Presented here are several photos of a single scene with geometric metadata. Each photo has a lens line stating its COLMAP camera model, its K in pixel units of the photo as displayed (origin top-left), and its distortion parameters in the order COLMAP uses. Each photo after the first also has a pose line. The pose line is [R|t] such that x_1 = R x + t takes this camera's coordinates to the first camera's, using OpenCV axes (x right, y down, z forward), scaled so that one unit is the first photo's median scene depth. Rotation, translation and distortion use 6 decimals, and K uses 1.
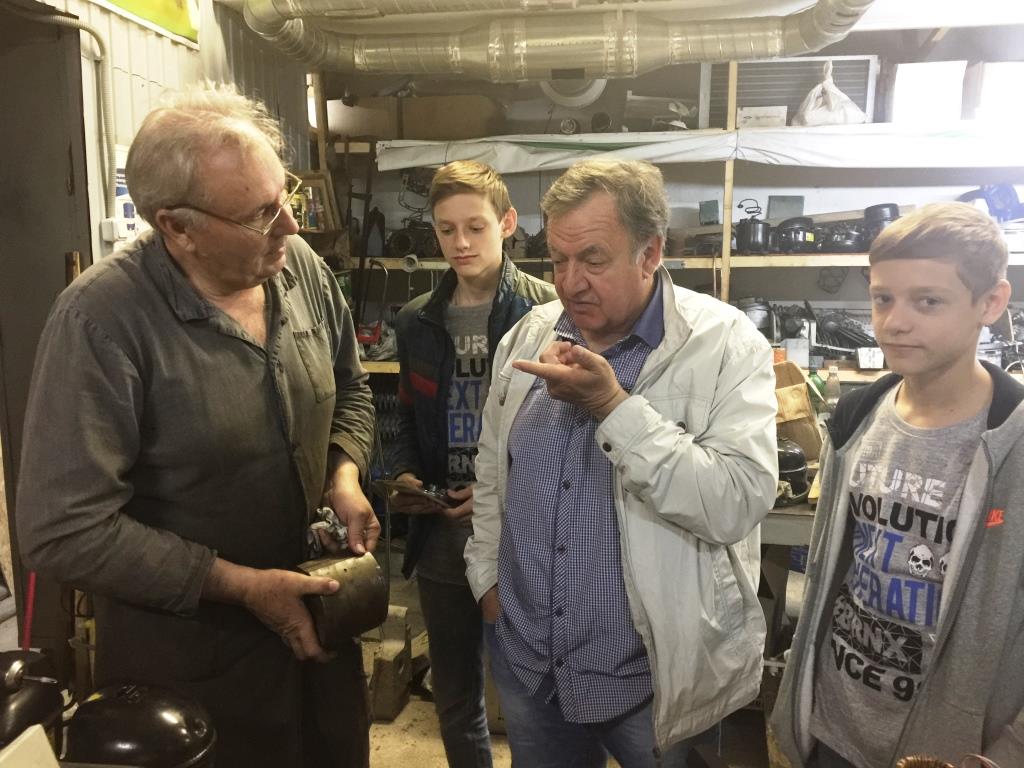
lens RADIAL K [[847.7, 0, 512.7], [0, 847.7, 386.0], [0, 0, 1]] dist [0.004439, -0.036720]
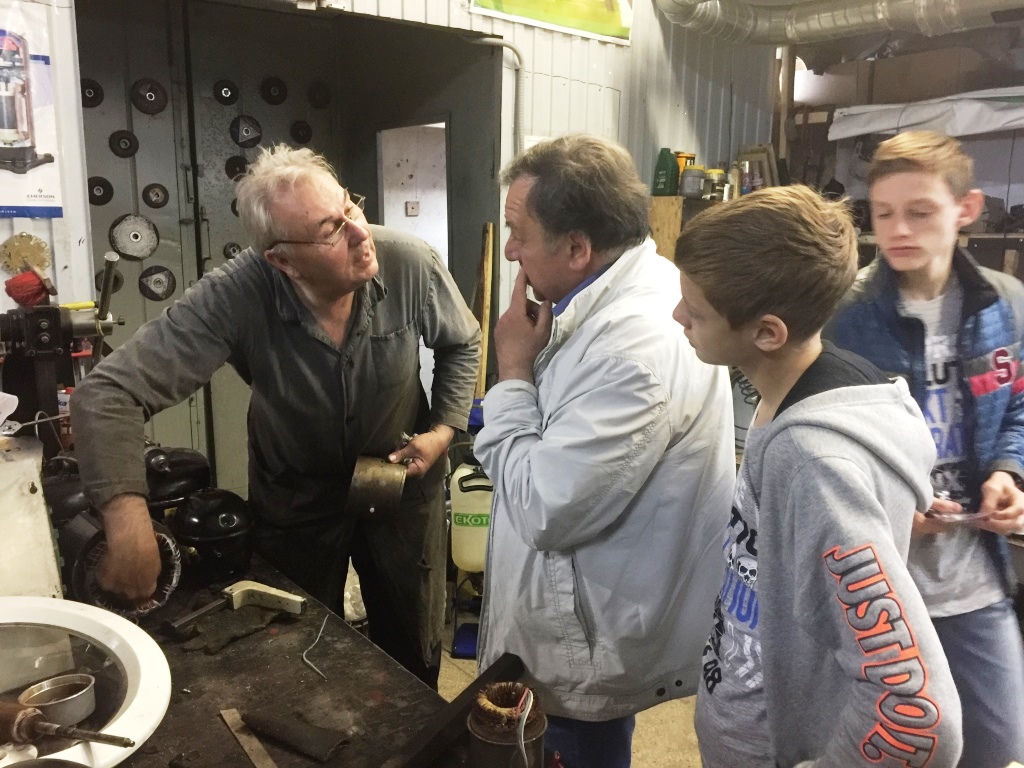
lens RADIAL K [[847.7, 0, 512.2], [0, 847.7, 383.0], [0, 0, 1]] dist [0.004439, -0.036720]
pose [[0.724507, 0.132543, -0.676404, 0.279521], [-0.113654, 0.990877, 0.072428, -0.009332], [0.679833, 0.024402, 0.732961, 0.056193]]
